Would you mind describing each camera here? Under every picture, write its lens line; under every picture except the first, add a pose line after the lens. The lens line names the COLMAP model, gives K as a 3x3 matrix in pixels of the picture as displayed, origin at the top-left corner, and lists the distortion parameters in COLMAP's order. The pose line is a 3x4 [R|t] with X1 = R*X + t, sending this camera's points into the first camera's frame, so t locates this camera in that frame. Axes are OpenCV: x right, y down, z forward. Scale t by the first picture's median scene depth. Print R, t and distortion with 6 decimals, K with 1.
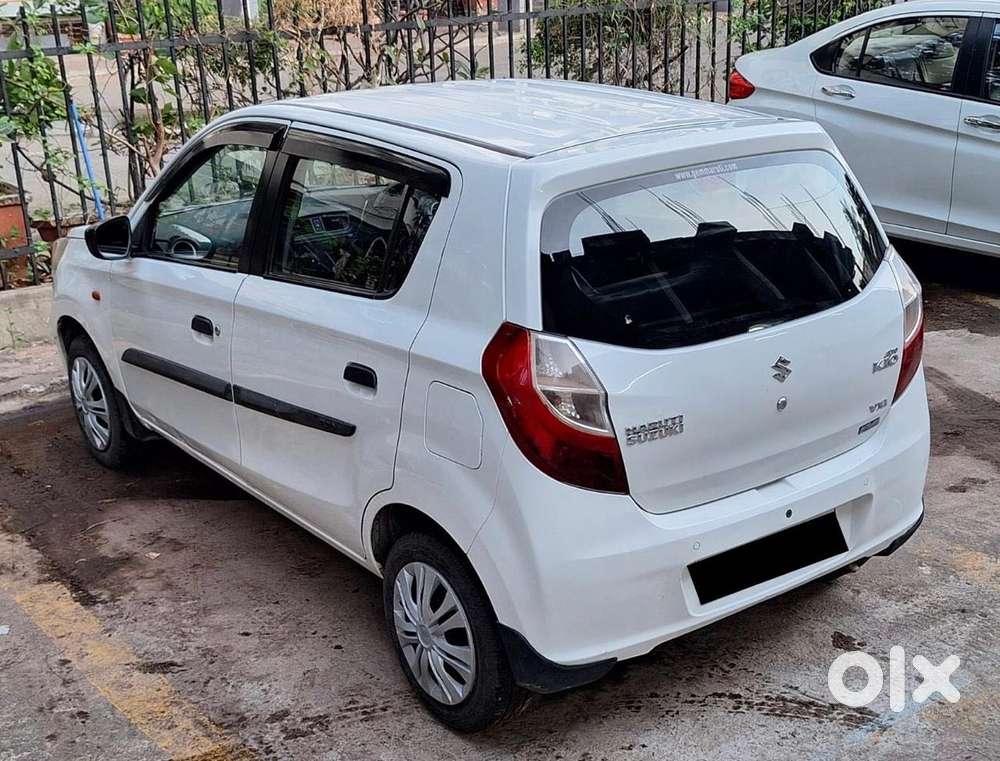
lens RADIAL K [[1313.1, 0, 500.6], [0, 1313.1, 404.7], [0, 0, 1]] dist [0.057452, 0.000000]
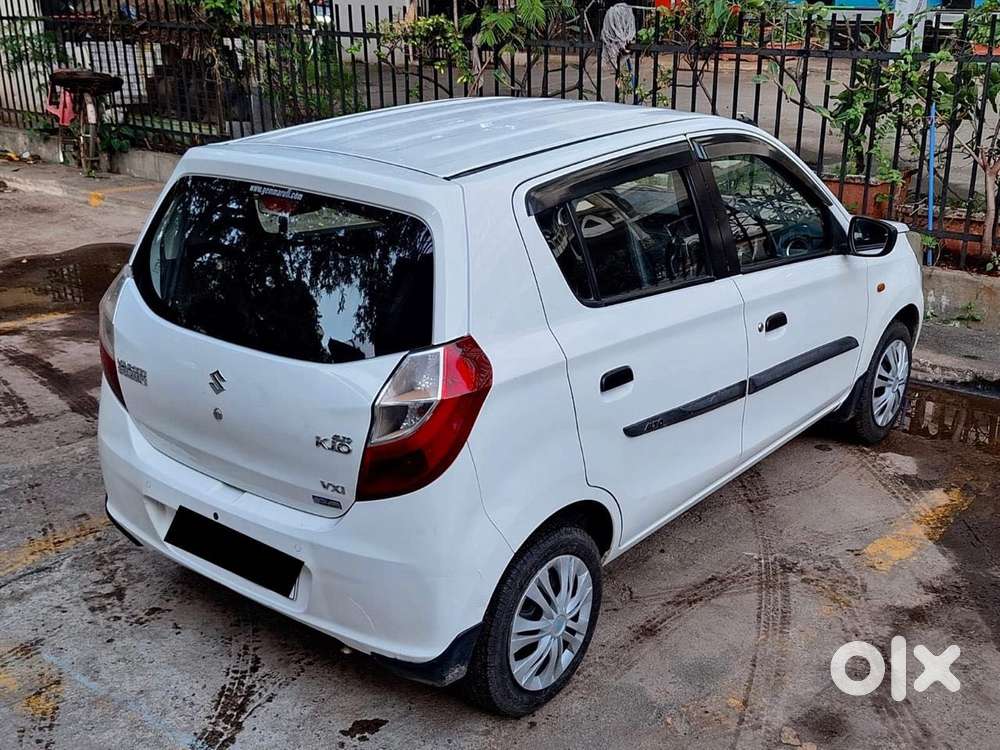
lens RADIAL K [[1119.3, 0, 530.6], [0, 1119.3, 389.9], [0, 0, 1]] dist [0.054306, 0.000000]
pose [[0.282164, 0.365173, -0.887149, 0.918436], [-0.331798, 0.904804, 0.266909, -0.291453], [0.900163, 0.219042, 0.376466, 0.749893]]
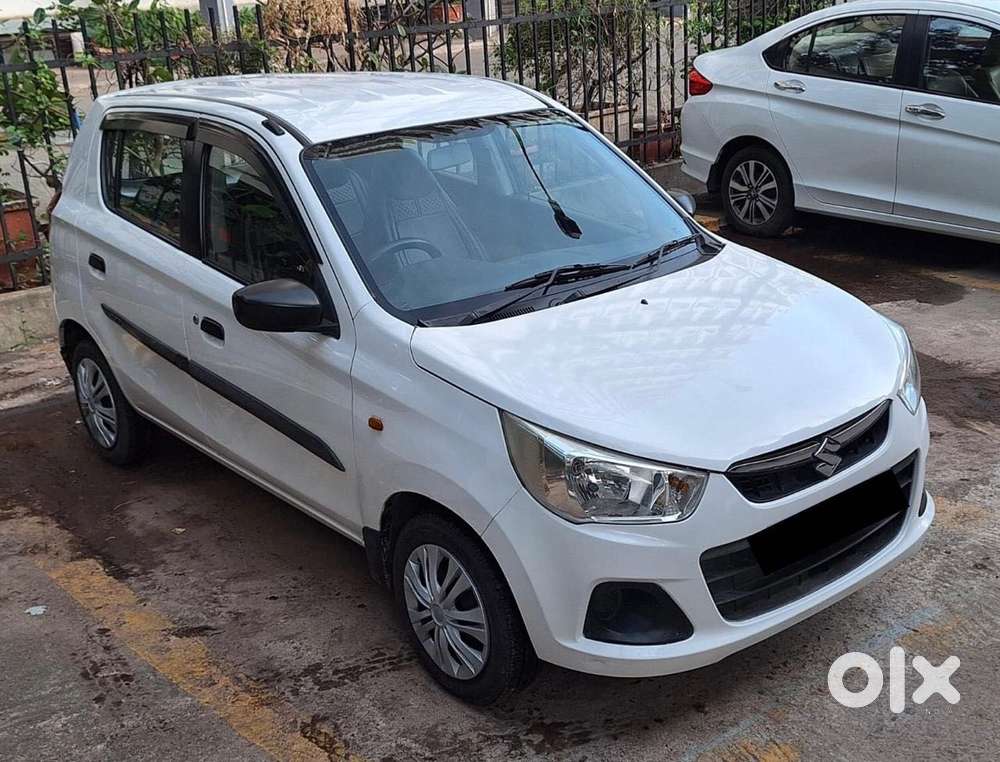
lens RADIAL K [[1242.4, 0, 532.2], [0, 1242.4, 383.2], [0, 0, 1]] dist [0.056408, 0.000000]
pose [[0.998285, -0.034172, 0.047532, -0.026614], [0.034522, 0.999382, -0.006566, 0.013753], [-0.047278, 0.008196, 0.998848, -0.026618]]
